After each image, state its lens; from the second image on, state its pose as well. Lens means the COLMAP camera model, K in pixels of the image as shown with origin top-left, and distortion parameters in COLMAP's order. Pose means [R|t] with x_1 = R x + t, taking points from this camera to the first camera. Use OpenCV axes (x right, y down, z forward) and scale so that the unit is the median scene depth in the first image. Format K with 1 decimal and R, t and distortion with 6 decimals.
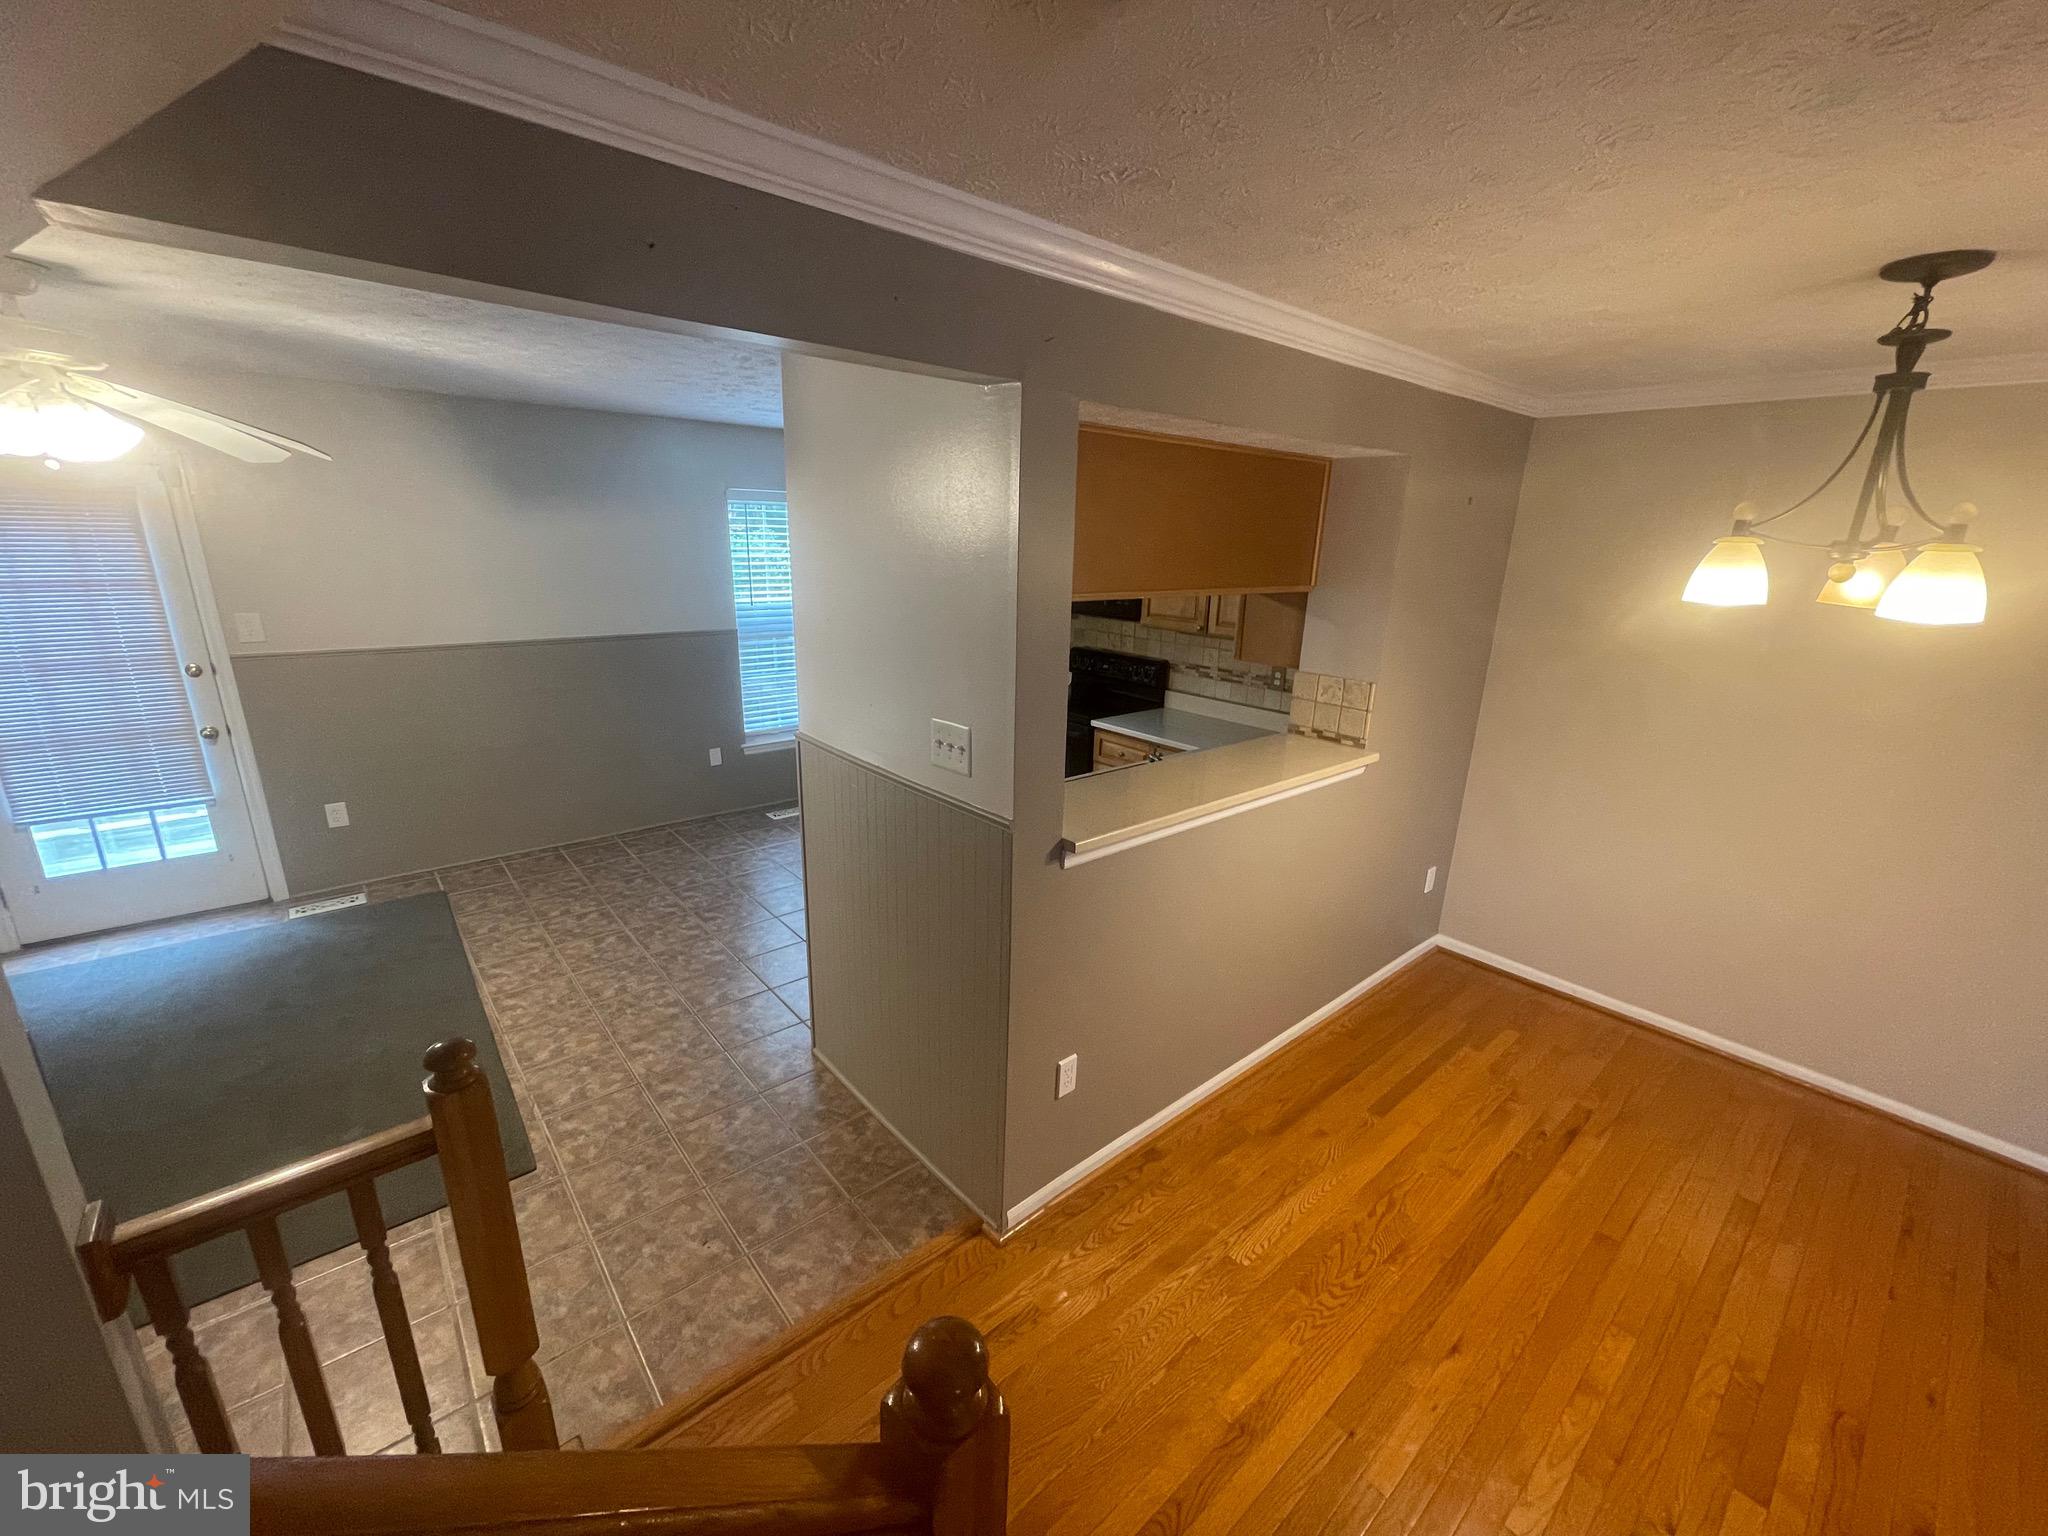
lens RADIAL K [[832.5, 0, 1025.5], [0, 832.5, 777.0], [0, 0, 1]] dist [0.002573, -0.000611]
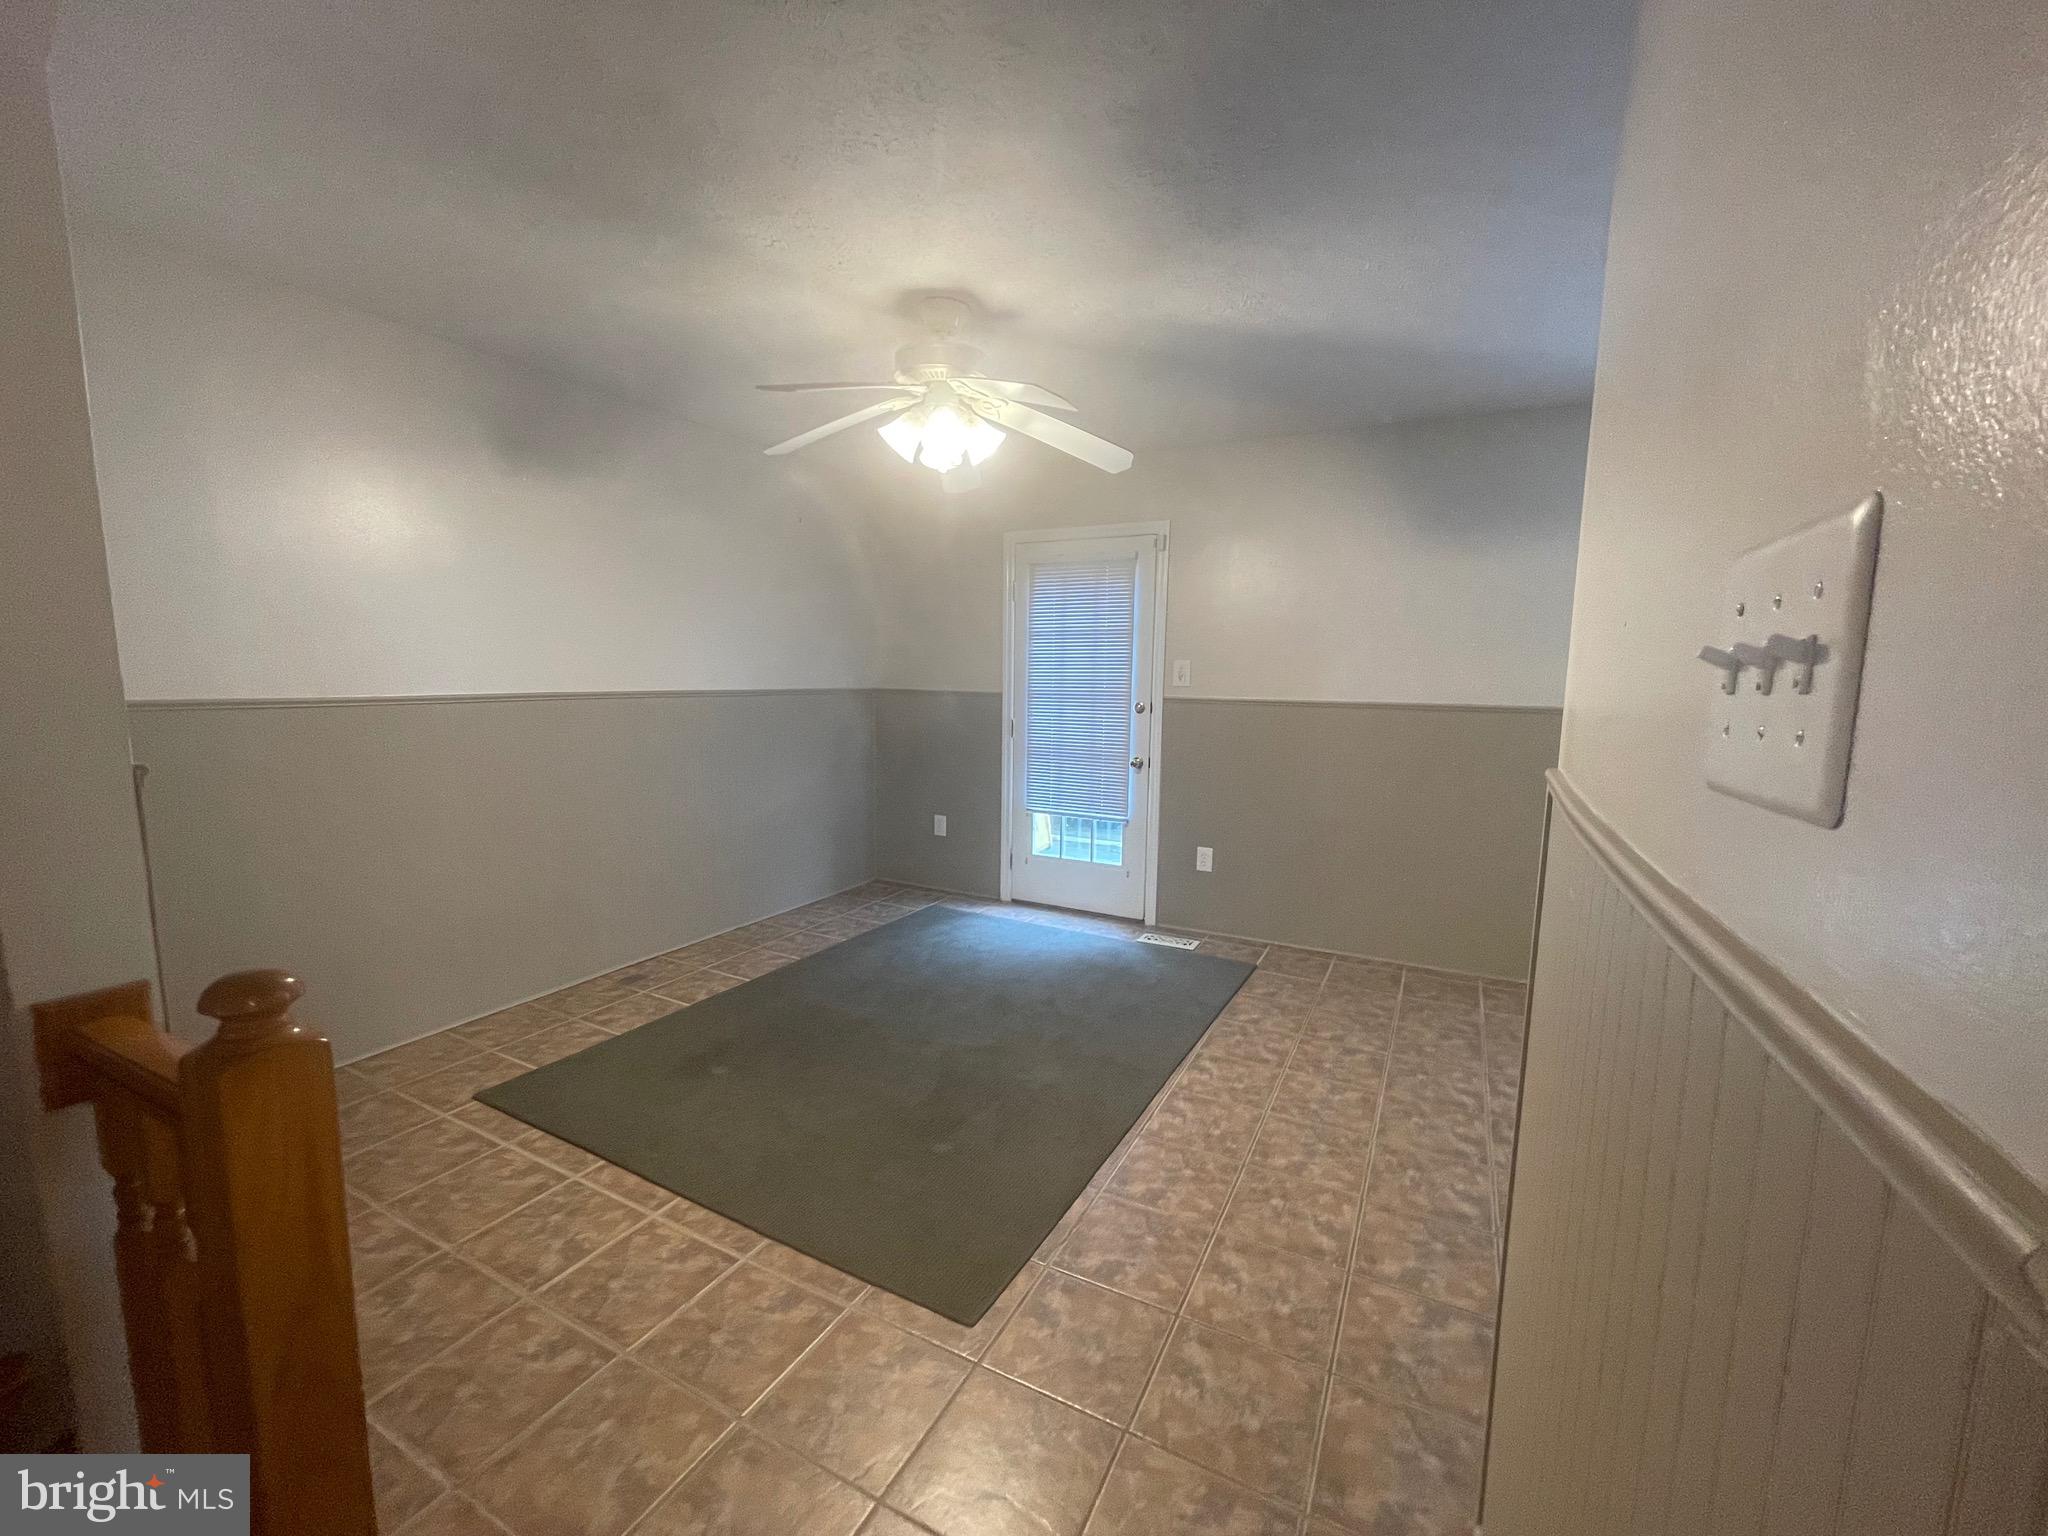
lens RADIAL K [[832.5, 0, 1025.8], [0, 832.5, 777.3], [0, 0, 1]] dist [0.002573, -0.000611]
pose [[0.376350, 0.096324, -0.921457, 0.013322], [-0.265294, 0.964138, -0.007568, 0.015983], [0.887682, 0.247306, 0.388408, 0.412807]]
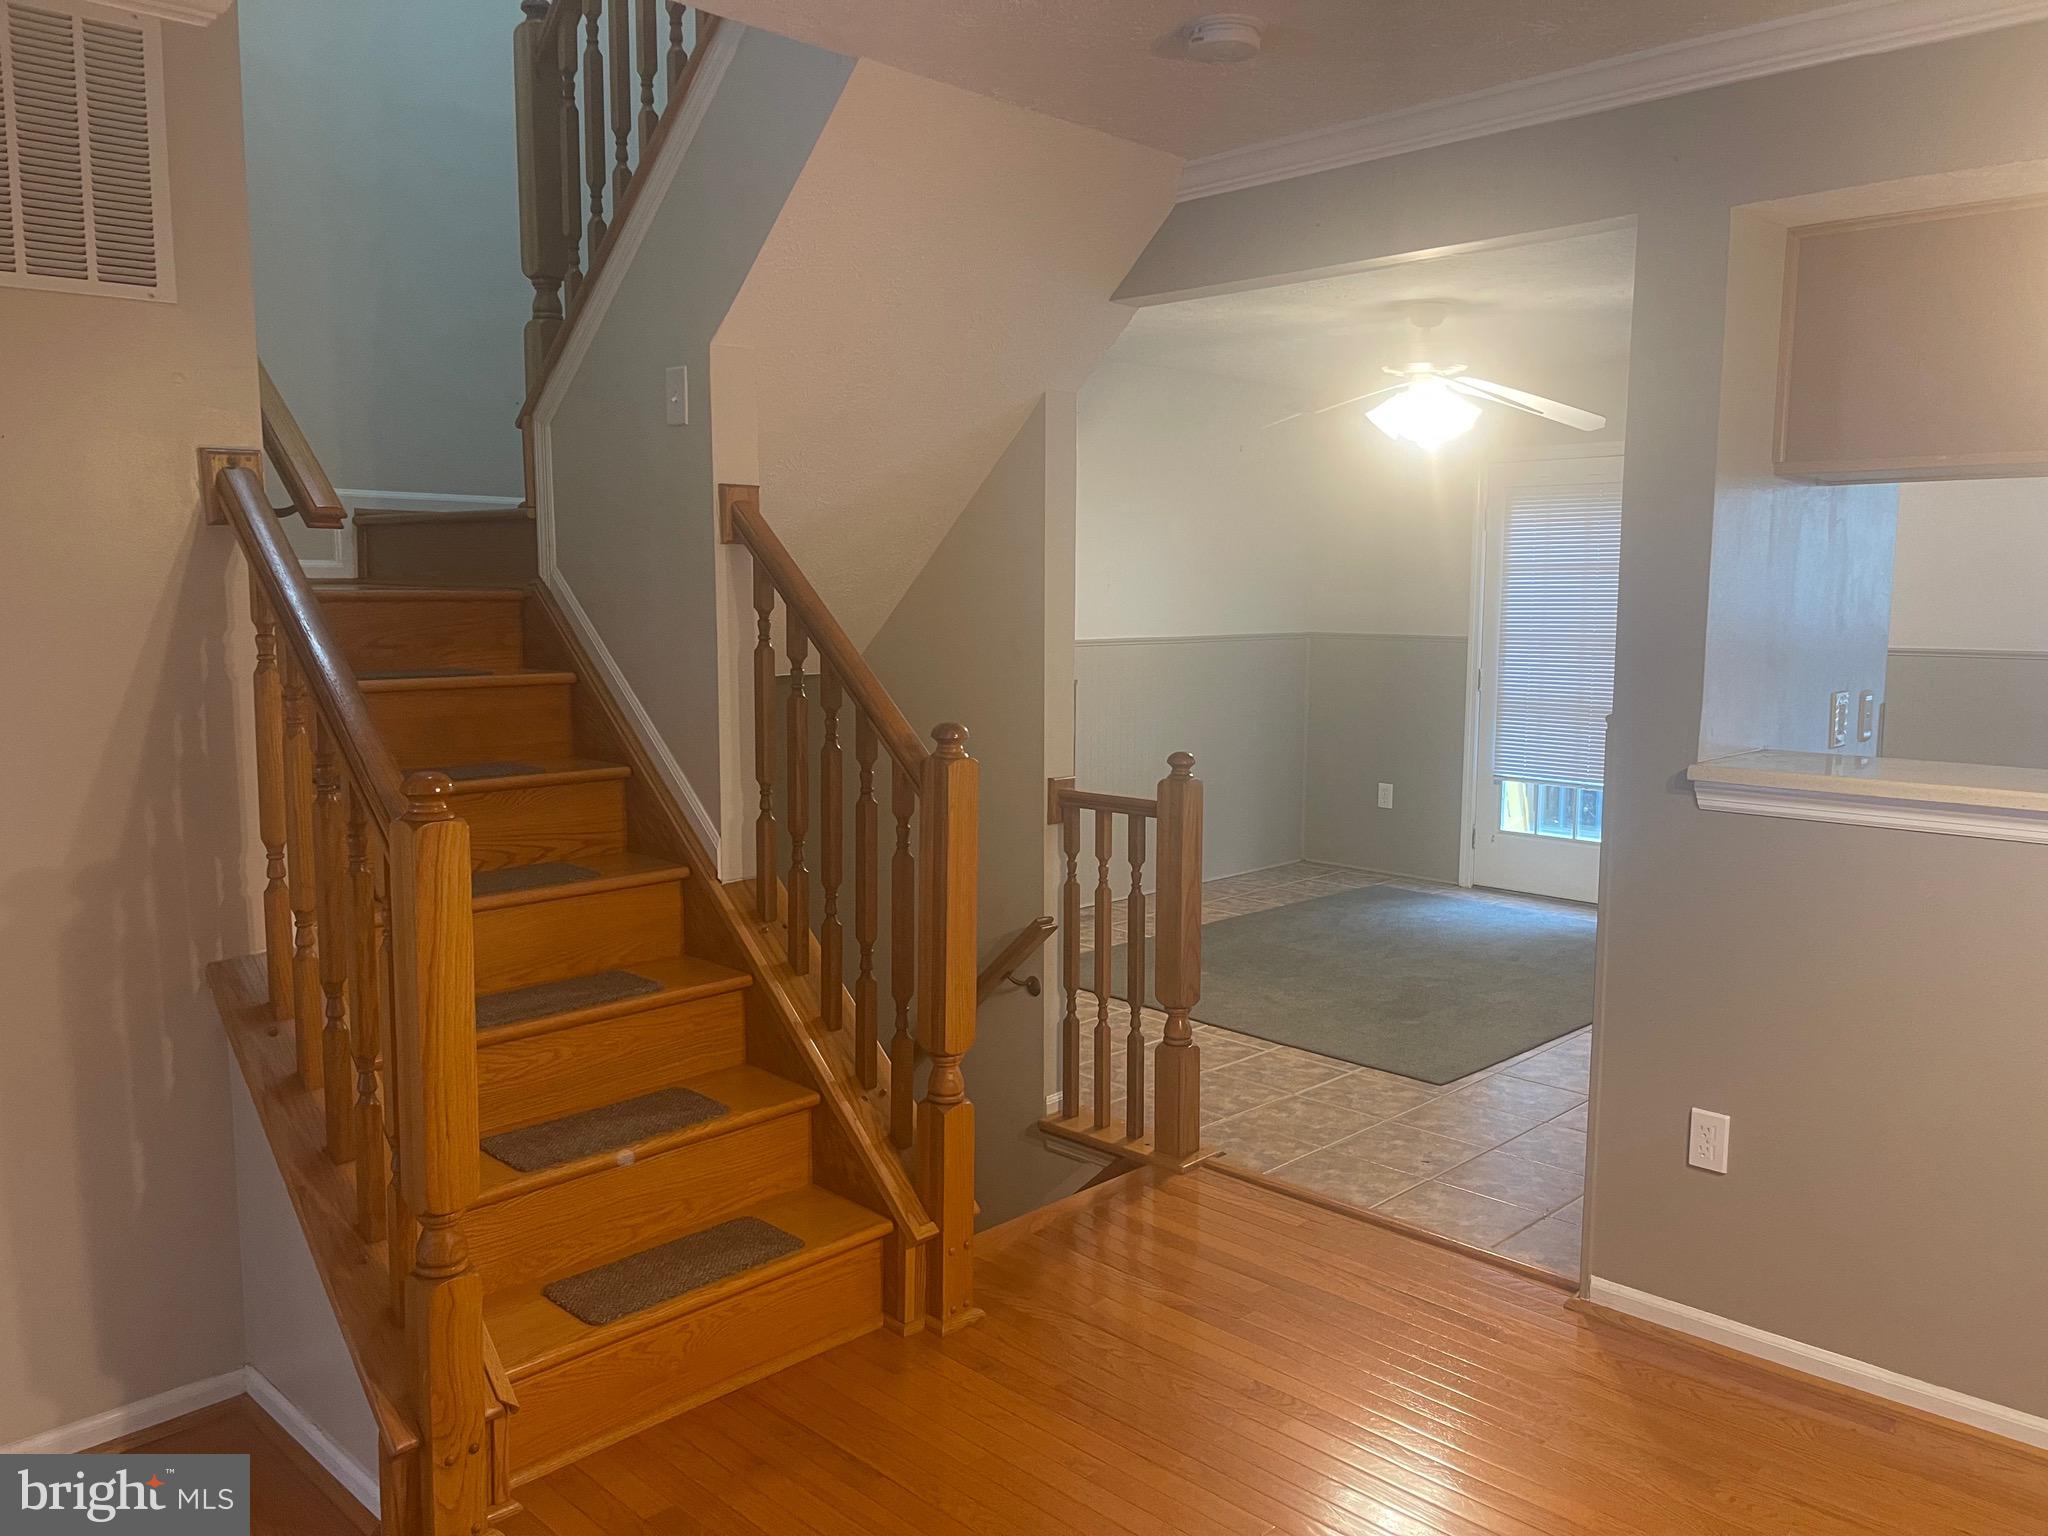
lens RADIAL K [[1542.5, 0, 1017.8], [0, 1542.5, 774.7], [0, 0, 1]] dist [0.039731, -0.021703]
pose [[0.081114, 0.096779, -0.991995, 0.725481], [-0.280793, 0.957181, 0.070422, 0.081242], [0.956335, 0.272833, 0.104815, 0.142341]]
